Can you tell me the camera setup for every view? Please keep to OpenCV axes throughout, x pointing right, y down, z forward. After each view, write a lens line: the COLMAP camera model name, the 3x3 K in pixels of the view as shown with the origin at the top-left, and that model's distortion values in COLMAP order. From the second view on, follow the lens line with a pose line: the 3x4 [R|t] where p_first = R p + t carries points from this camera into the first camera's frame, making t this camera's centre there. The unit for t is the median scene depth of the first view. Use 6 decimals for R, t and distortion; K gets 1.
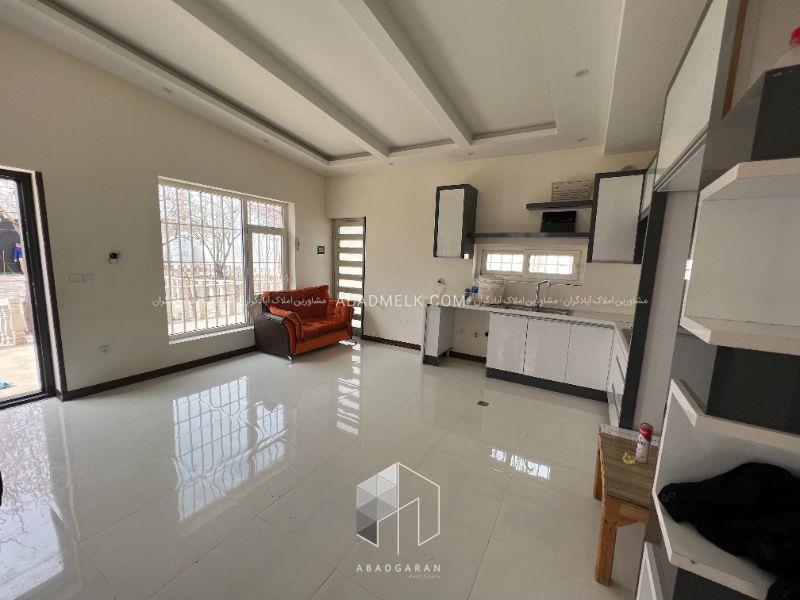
lens RADIAL K [[320.7, 0, 400.0], [0, 320.7, 300.0], [0, 0, 1]] dist [0.000263, 0.000000]
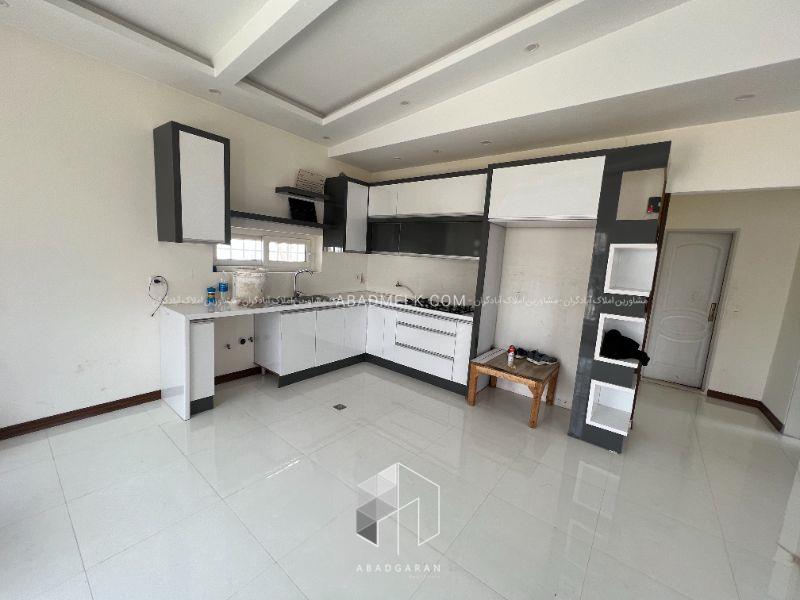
lens RADIAL K [[320.7, 0, 400.0], [0, 320.7, 300.0], [0, 0, 1]] dist [0.000263, 0.000000]
pose [[0.144470, -0.156936, 0.976985, -0.458016], [0.076533, 0.986158, 0.147092, -0.086130], [-0.986545, 0.053521, 0.154481, 0.526633]]
